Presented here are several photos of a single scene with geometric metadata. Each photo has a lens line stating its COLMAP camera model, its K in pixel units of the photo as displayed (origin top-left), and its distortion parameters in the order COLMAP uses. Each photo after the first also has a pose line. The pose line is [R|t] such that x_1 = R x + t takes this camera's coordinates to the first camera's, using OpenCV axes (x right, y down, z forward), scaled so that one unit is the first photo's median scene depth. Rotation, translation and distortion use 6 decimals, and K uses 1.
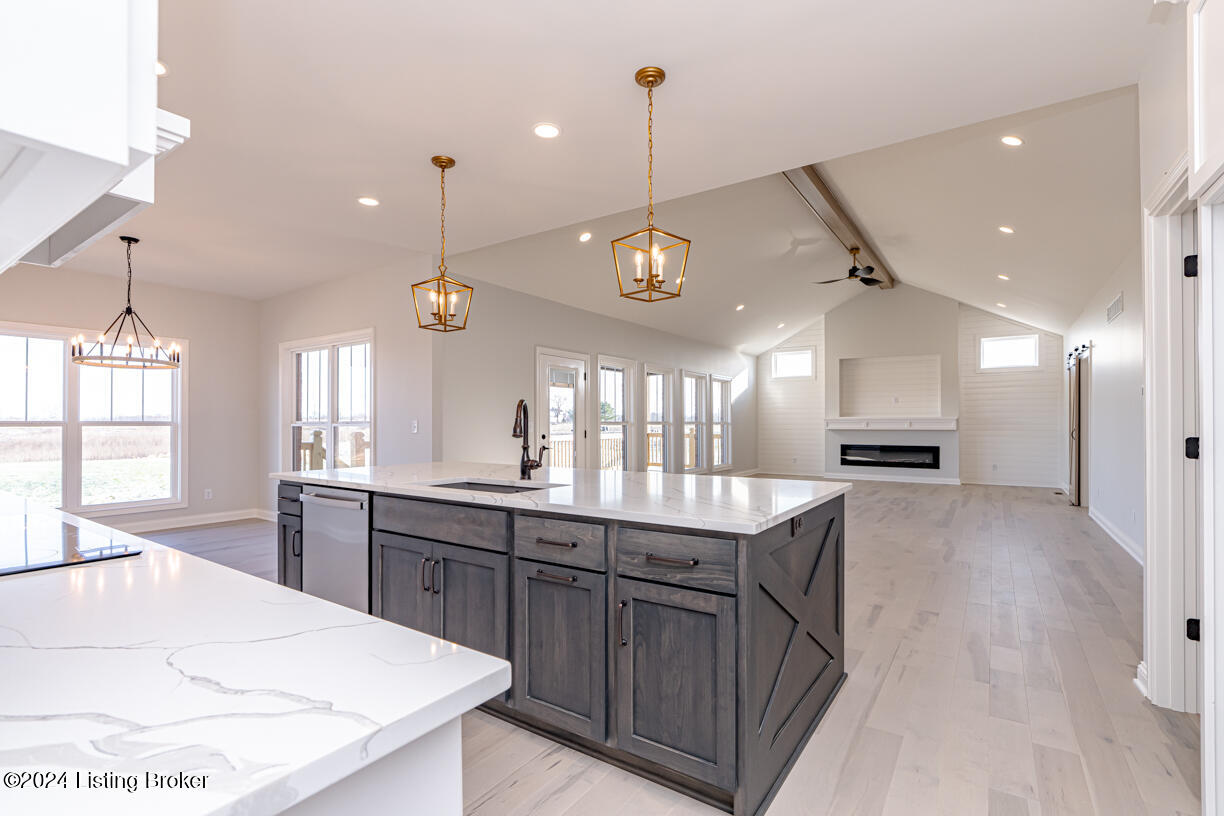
lens RADIAL K [[549.2, 0, 606.1], [0, 549.2, 423.7], [0, 0, 1]] dist [-0.012863, 0.000442]
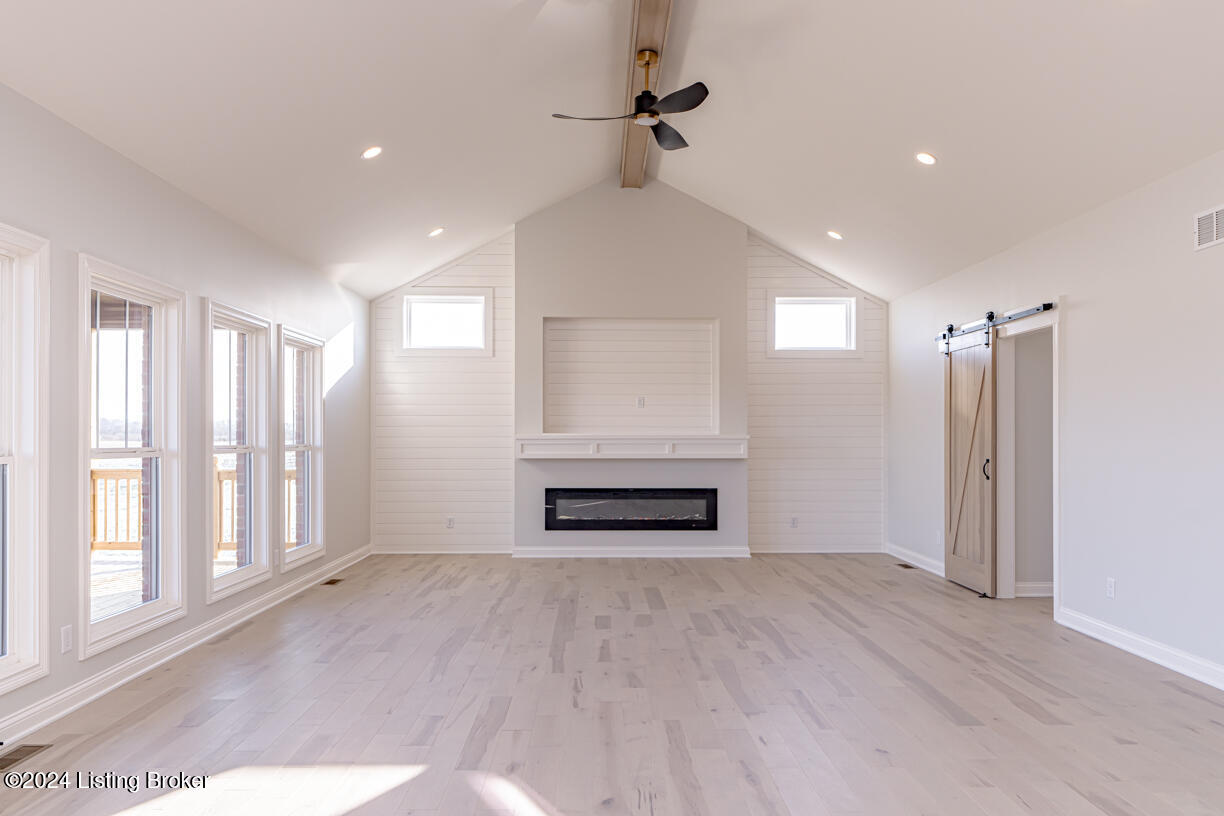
lens RADIAL K [[849.3, 0, 606.8], [0, 849.3, 435.5], [0, 0, 1]] dist [-0.001649, -0.000681]
pose [[0.811931, 0.001958, 0.583750, 0.026396], [-0.000540, 0.999996, -0.002604, -0.009124], [-0.583753, 0.001799, 0.811929, 0.378864]]
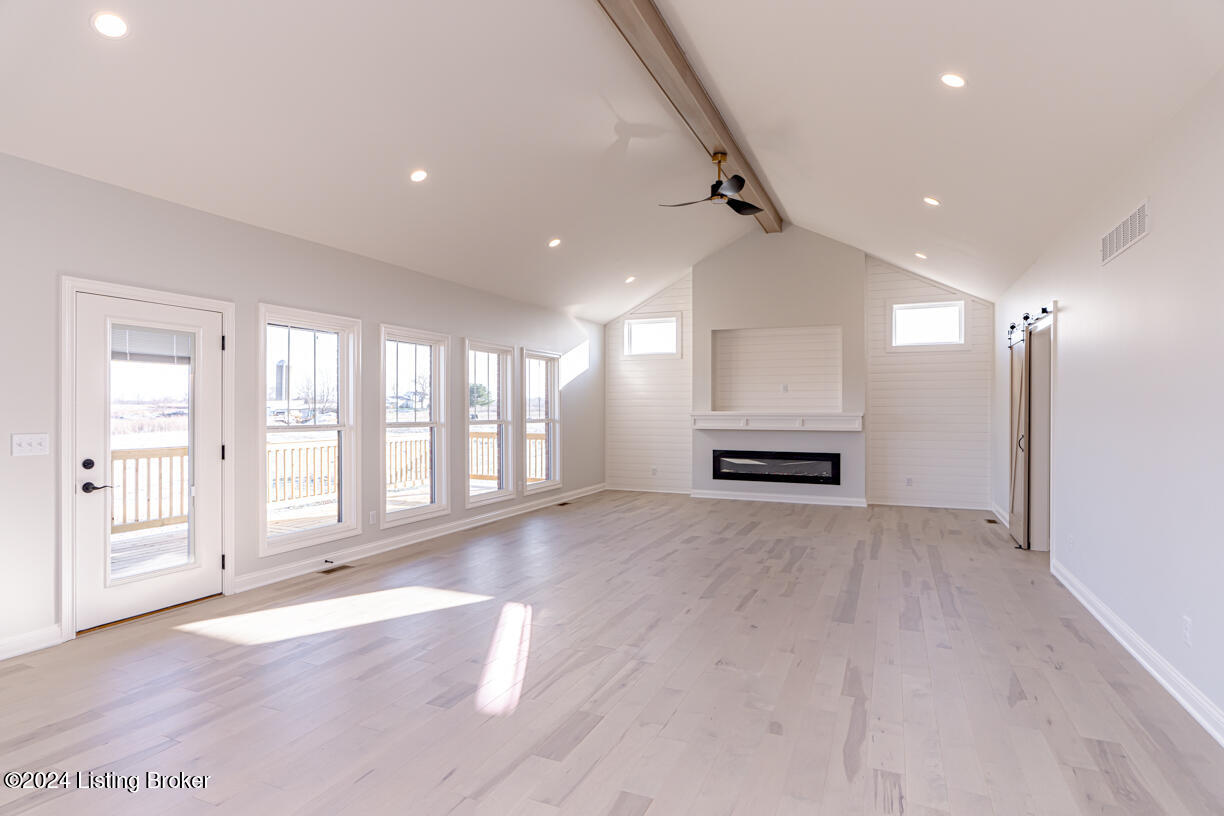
lens RADIAL K [[641.0, 0, 598.6], [0, 641.0, 412.2], [0, 0, 1]] dist [-0.018428, -0.000159]
pose [[0.982916, 0.000730, 0.184055, 0.143428], [-0.001352, 0.999994, 0.003254, -0.015178], [-0.184051, -0.003448, 0.982911, 0.233341]]
